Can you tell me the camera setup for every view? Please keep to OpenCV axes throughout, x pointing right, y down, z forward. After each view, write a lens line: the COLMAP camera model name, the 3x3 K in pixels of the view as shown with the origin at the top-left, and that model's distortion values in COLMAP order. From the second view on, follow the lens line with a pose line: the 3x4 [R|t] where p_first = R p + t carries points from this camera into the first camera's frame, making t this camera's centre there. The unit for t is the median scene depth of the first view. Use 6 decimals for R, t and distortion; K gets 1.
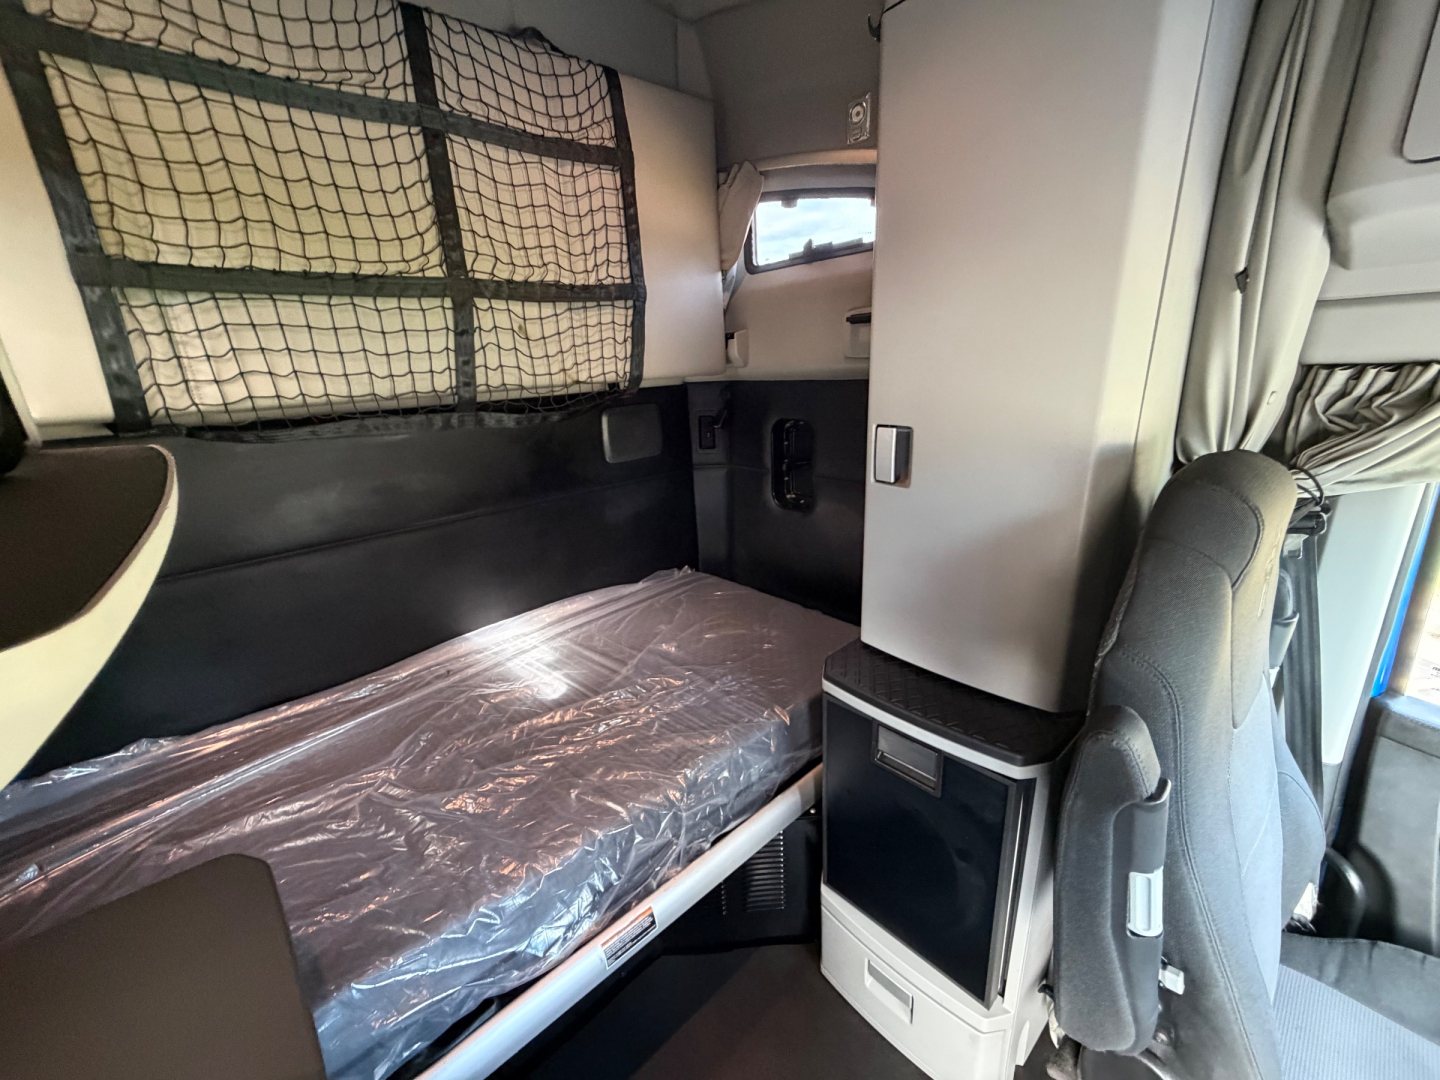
lens RADIAL K [[573.9, 0, 717.6], [0, 573.9, 536.4], [0, 0, 1]] dist [0.002930, -0.000311]
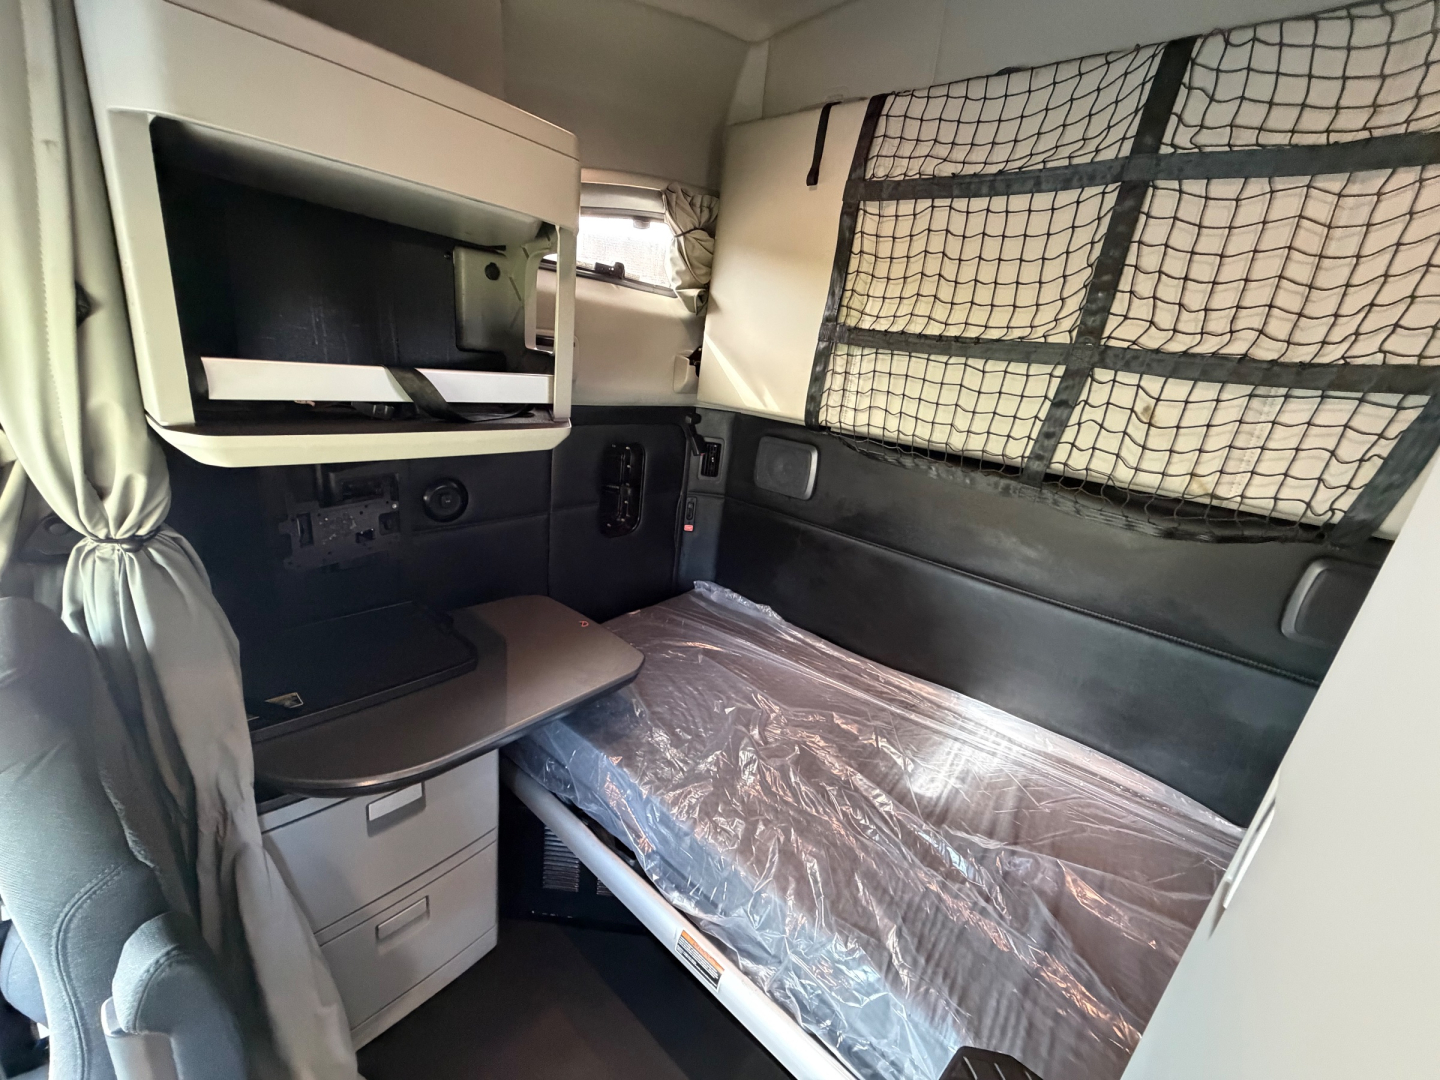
lens RADIAL K [[573.9, 0, 716.9], [0, 573.9, 539.4], [0, 0, 1]] dist [0.002930, -0.000311]
pose [[0.121392, 0.364234, -0.923362, 0.421614], [-0.414219, 0.863961, 0.286347, -0.219168], [0.902046, 0.347714, 0.255750, 0.383186]]
